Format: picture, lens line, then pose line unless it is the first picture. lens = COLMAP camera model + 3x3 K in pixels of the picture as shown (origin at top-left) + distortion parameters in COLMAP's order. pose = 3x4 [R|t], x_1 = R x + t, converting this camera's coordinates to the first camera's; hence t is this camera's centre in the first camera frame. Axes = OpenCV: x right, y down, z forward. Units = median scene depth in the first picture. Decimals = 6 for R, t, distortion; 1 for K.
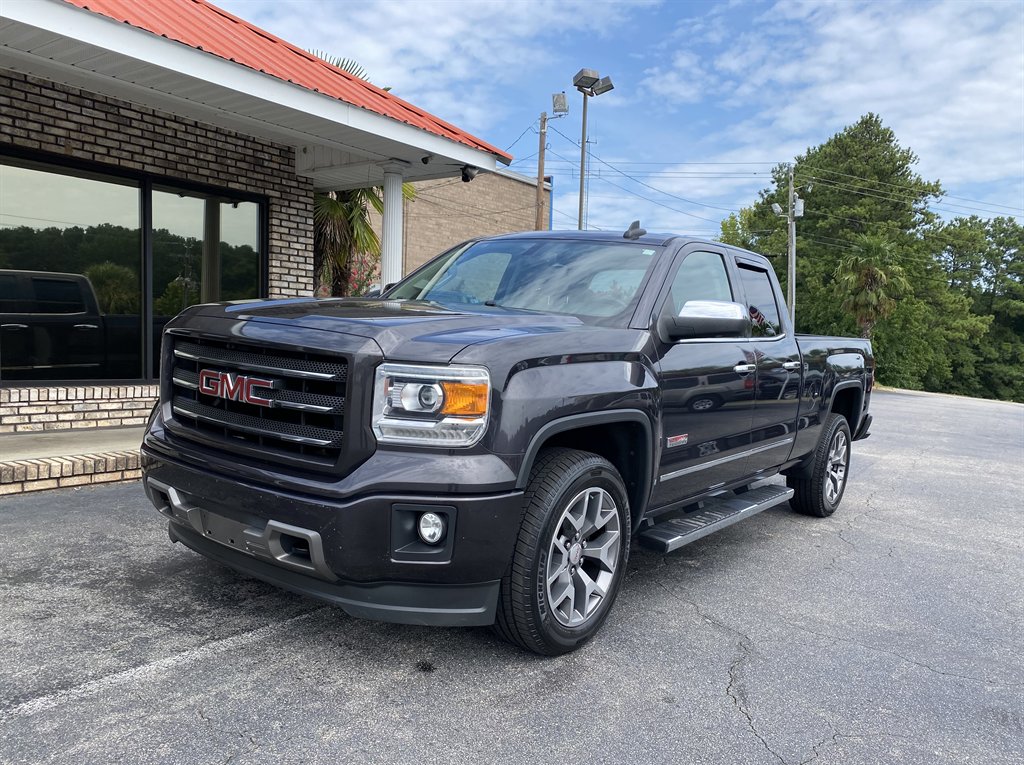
lens RADIAL K [[798.9, 0, 535.6], [0, 798.9, 415.8], [0, 0, 1]] dist [-0.005920, 0.003914]
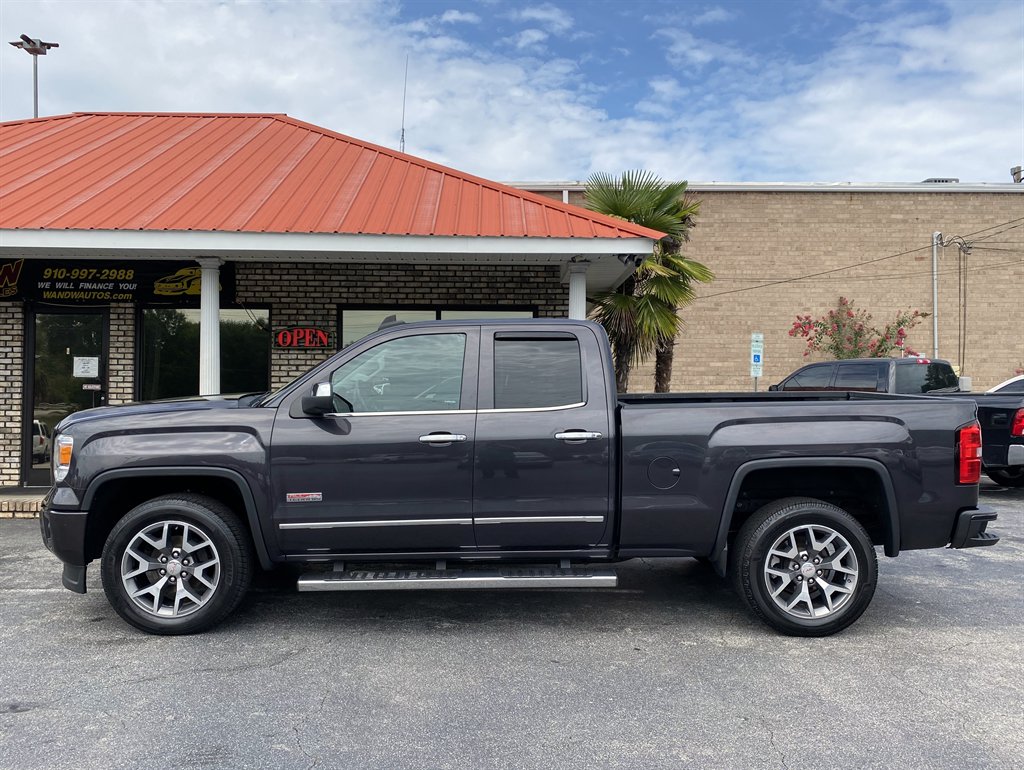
lens RADIAL K [[827.4, 0, 512.0], [0, 827.4, 385.0], [0, 0, 1]] dist [0.069781, -0.124240]
pose [[0.604842, -0.057703, -0.794252, 0.643884], [-0.051101, 0.992503, -0.111021, -0.007485], [0.794704, 0.107737, 0.597359, 0.213301]]
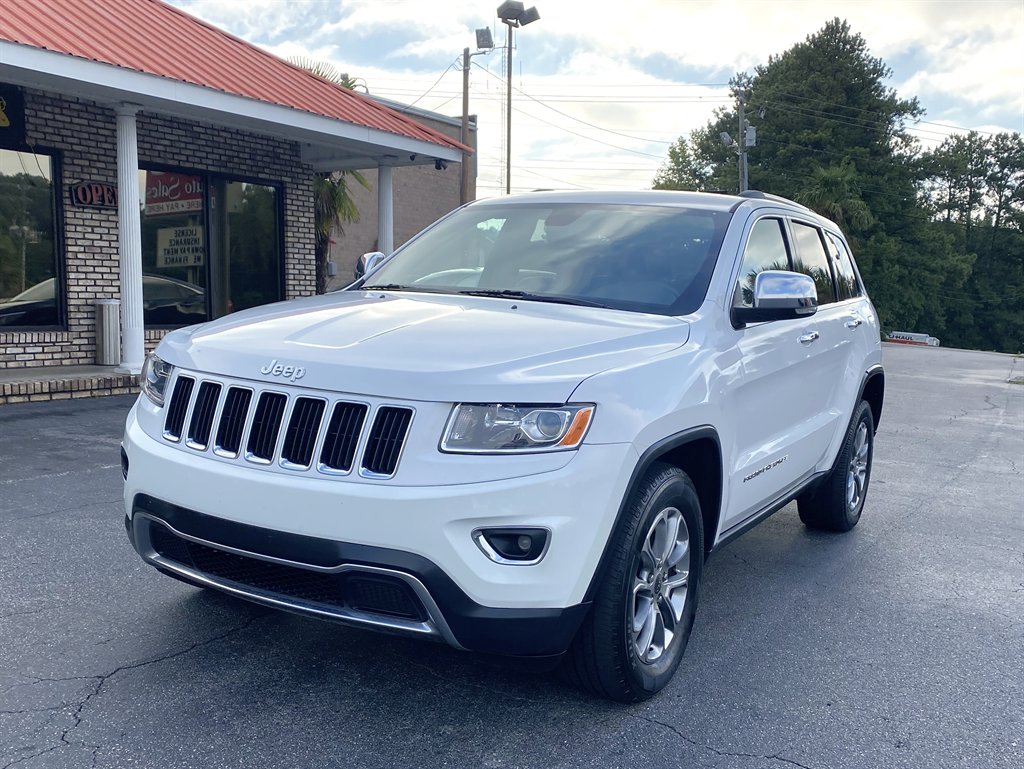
lens RADIAL K [[1050.0, 0, 510.8], [0, 1050.0, 473.6], [0, 0, 1]] dist [0.013763, -0.047180]
pose [[0.997480, -0.034444, 0.062028, -0.087894], [0.029843, 0.996839, 0.073633, 0.079486], [-0.064369, -0.071597, 0.995355, -0.734660]]
